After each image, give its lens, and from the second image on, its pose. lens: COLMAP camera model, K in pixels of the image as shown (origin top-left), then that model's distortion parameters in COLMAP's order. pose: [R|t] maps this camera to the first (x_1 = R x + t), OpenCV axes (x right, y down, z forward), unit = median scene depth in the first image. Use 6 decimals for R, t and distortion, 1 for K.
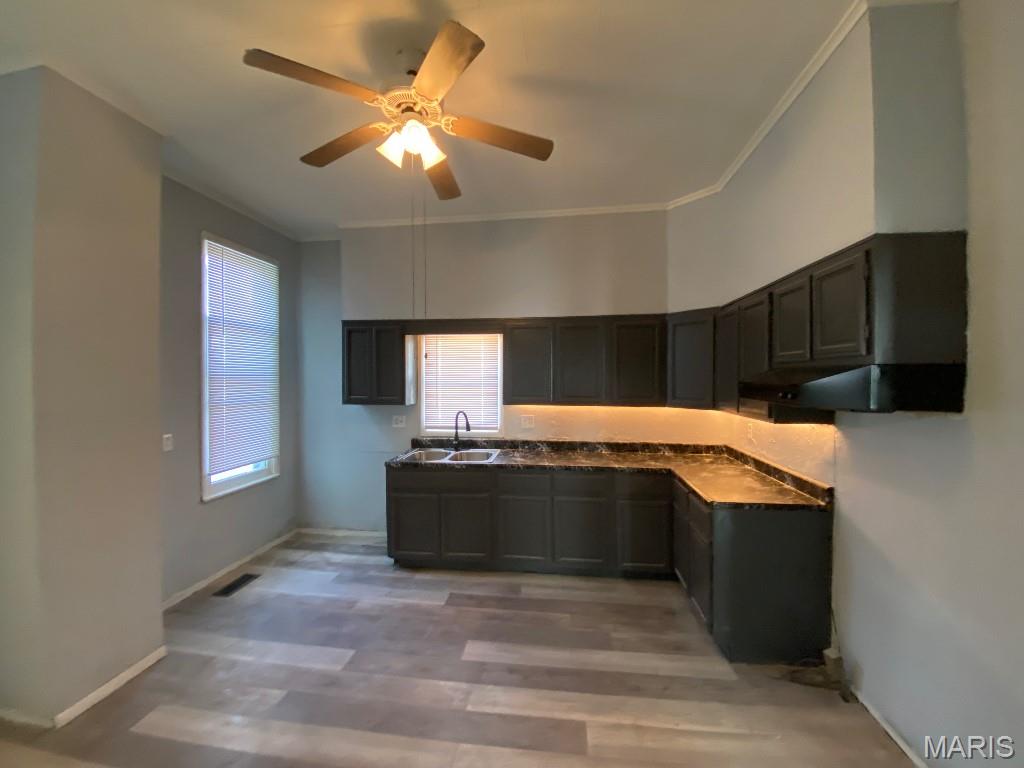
lens RADIAL K [[407.4, 0, 518.4], [0, 407.4, 380.5], [0, 0, 1]] dist [0.021265, -0.020487]
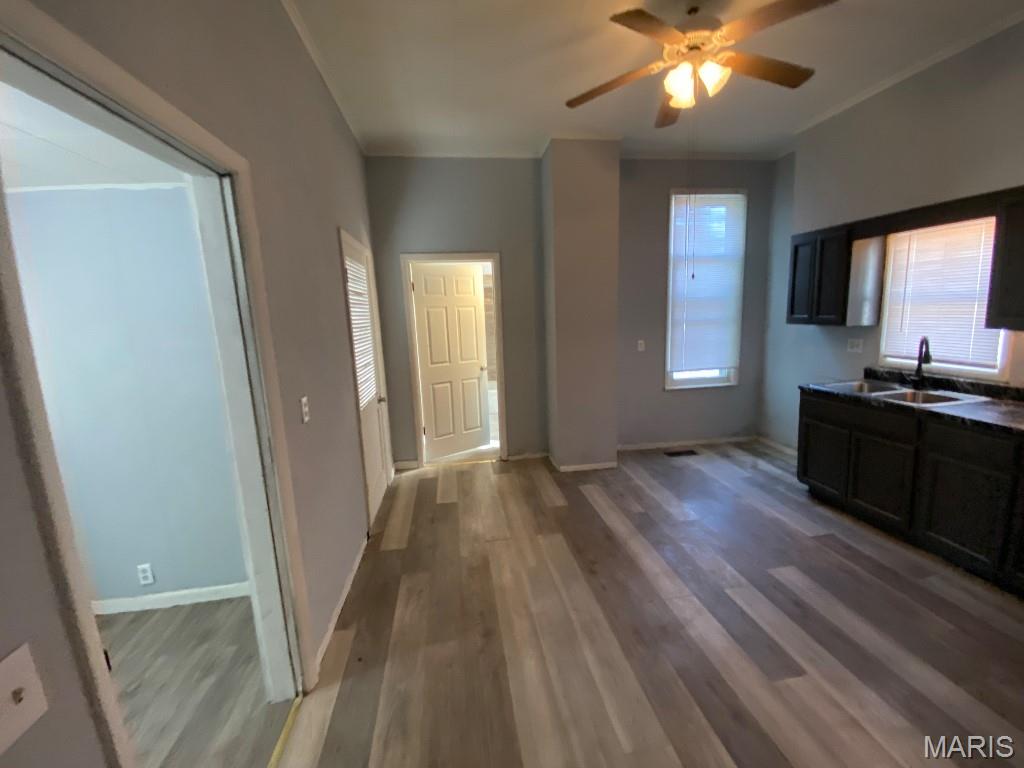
lens RADIAL K [[407.4, 0, 518.4], [0, 407.4, 380.5], [0, 0, 1]] dist [0.021265, -0.020487]
pose [[0.293370, 0.148992, -0.944317, 0.386299], [0.031718, 0.985720, 0.165378, 0.009558], [0.955473, -0.078468, 0.284455, 0.092016]]
